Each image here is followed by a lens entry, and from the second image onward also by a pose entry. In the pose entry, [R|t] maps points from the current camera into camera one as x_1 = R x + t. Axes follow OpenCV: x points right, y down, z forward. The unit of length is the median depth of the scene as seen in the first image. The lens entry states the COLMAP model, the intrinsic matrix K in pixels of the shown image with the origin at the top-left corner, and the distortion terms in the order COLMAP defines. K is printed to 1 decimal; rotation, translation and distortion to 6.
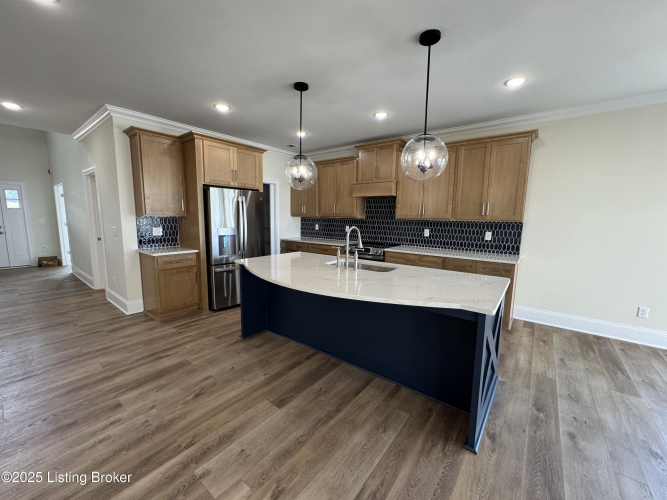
lens RADIAL K [[267.3, 0, 333.5], [0, 267.3, 250.0], [0, 0, 1]] dist [-0.003169, -0.000001]
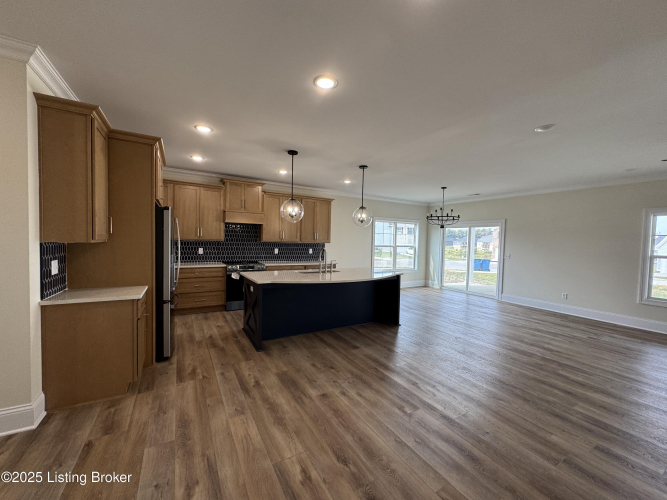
lens RADIAL K [[267.3, 0, 333.5], [0, 267.3, 250.0], [0, 0, 1]] dist [-0.003169, -0.000001]
pose [[0.372575, -0.038741, 0.927193, -1.199239], [0.099480, 0.995038, 0.001602, -0.059072], [-0.922654, 0.091640, 0.374581, 0.261551]]
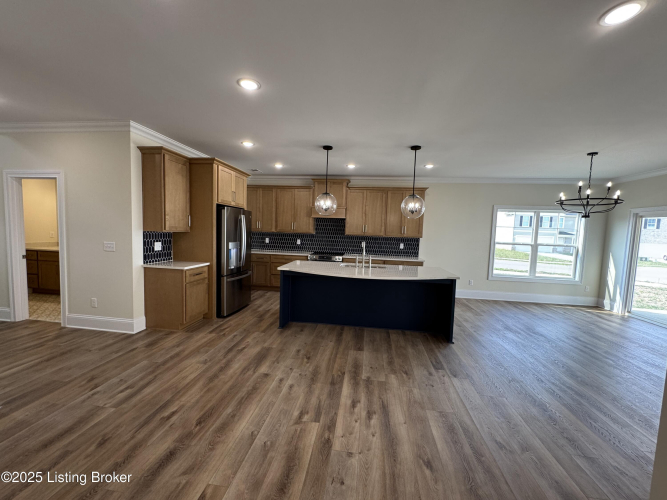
lens RADIAL K [[267.3, 0, 333.5], [0, 267.3, 250.0], [0, 0, 1]] dist [-0.003169, -0.000001]
pose [[0.863501, -0.021658, 0.503882, -0.734899], [0.042835, 0.998617, -0.030482, 0.003176], [-0.502525, 0.047905, 0.863234, -0.235963]]
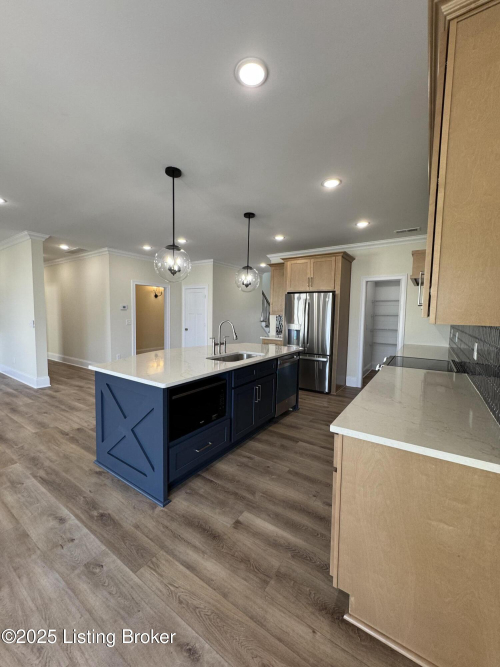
lens RADIAL K [[267.3, 0, 250.0], [0, 267.3, 333.5], [0, 0, 1]] dist [-0.003169, -0.000001]
pose [[0.070122, 0.060416, -0.995707, 1.054184], [-0.143423, 0.988404, 0.049872, -0.085624], [0.987174, 0.139311, 0.077974, 0.843035]]
